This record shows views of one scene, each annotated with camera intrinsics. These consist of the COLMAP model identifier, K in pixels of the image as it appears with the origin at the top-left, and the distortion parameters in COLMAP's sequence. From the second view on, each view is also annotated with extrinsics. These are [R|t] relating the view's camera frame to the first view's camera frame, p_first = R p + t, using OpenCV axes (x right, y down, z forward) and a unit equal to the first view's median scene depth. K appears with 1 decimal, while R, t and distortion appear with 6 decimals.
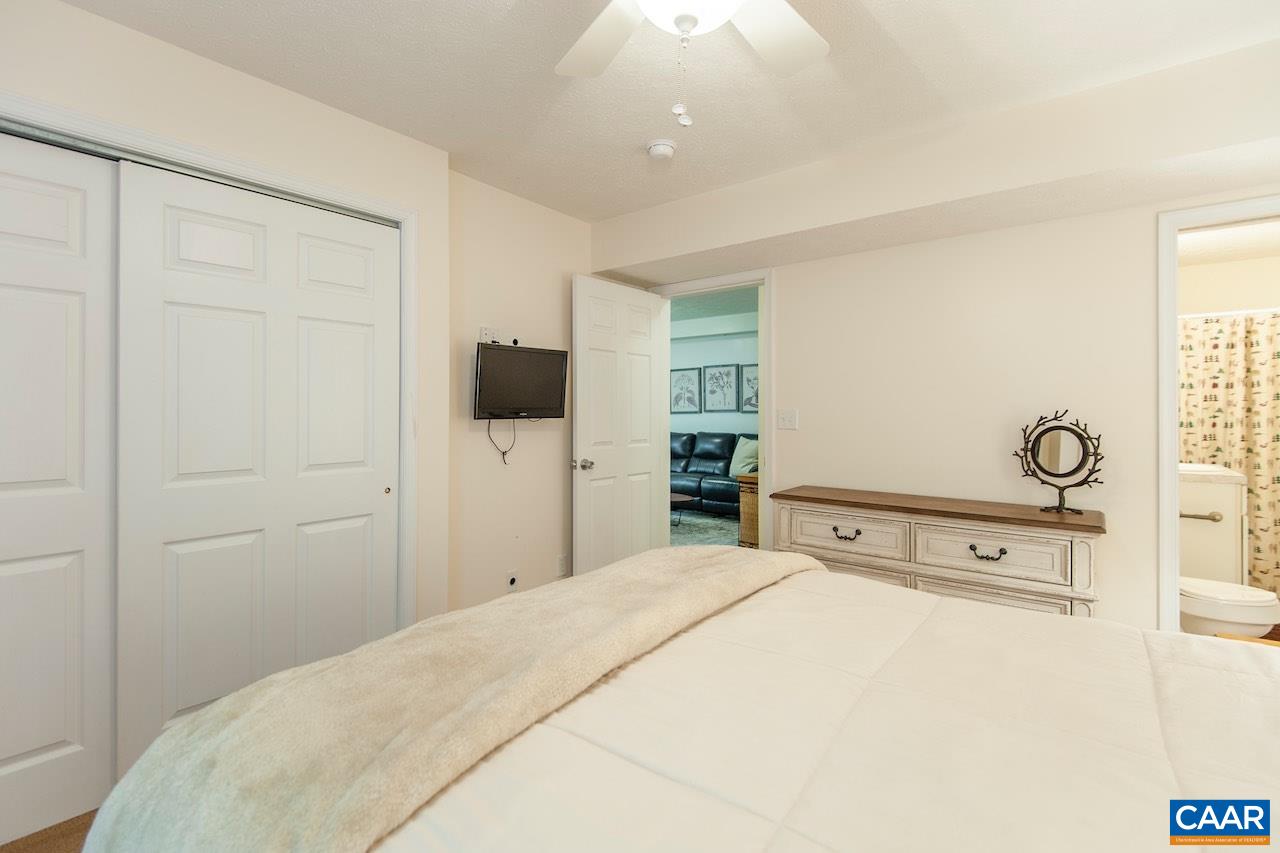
lens RADIAL K [[585.0, 0, 641.1], [0, 585.0, 414.6], [0, 0, 1]] dist [-0.002569, -0.002442]
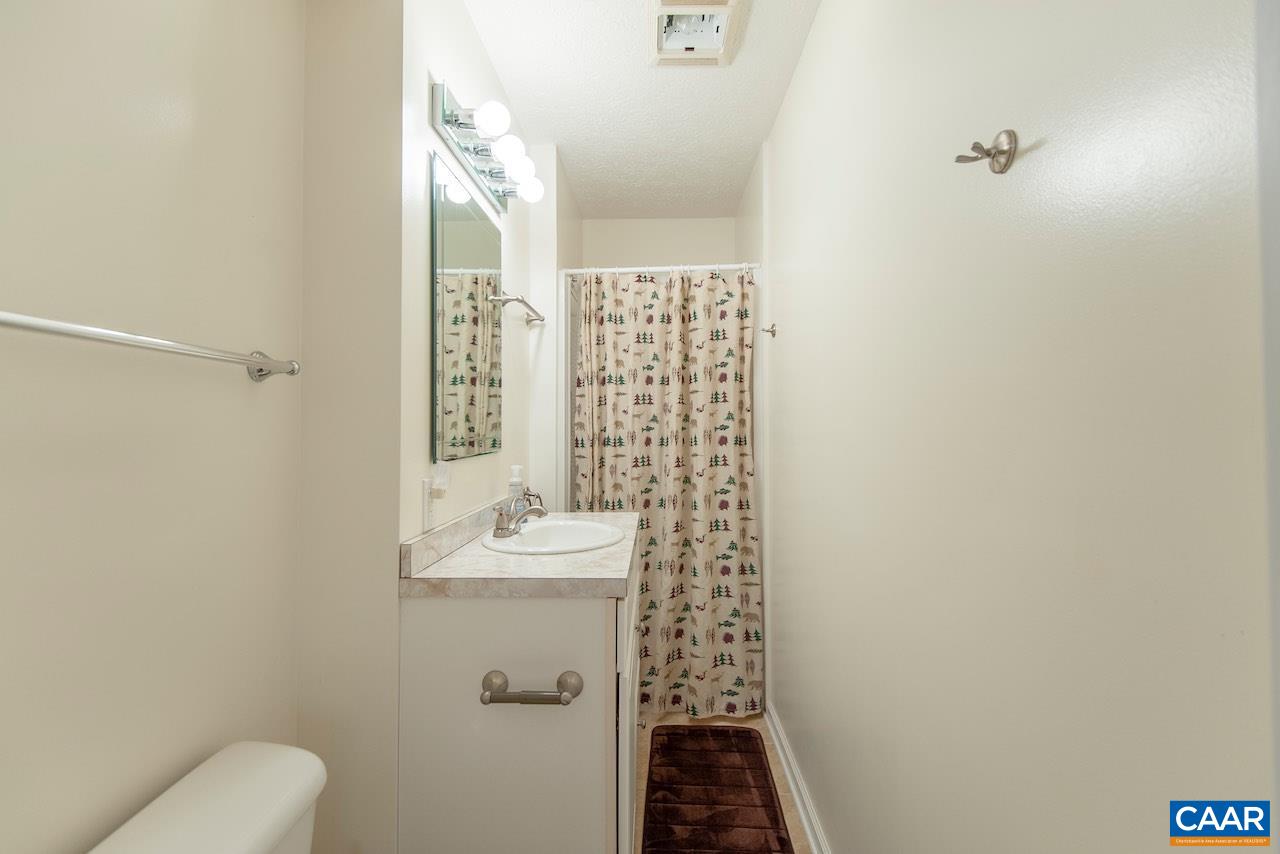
lens RADIAL K [[585.0, 0, 639.8], [0, 585.0, 426.1], [0, 0, 1]] dist [-0.002569, -0.002442]
pose [[0.804480, -0.006629, 0.593943, 0.603478], [0.005288, 0.999978, 0.003998, -0.001909], [-0.593956, -0.000076, 0.804497, 0.494918]]
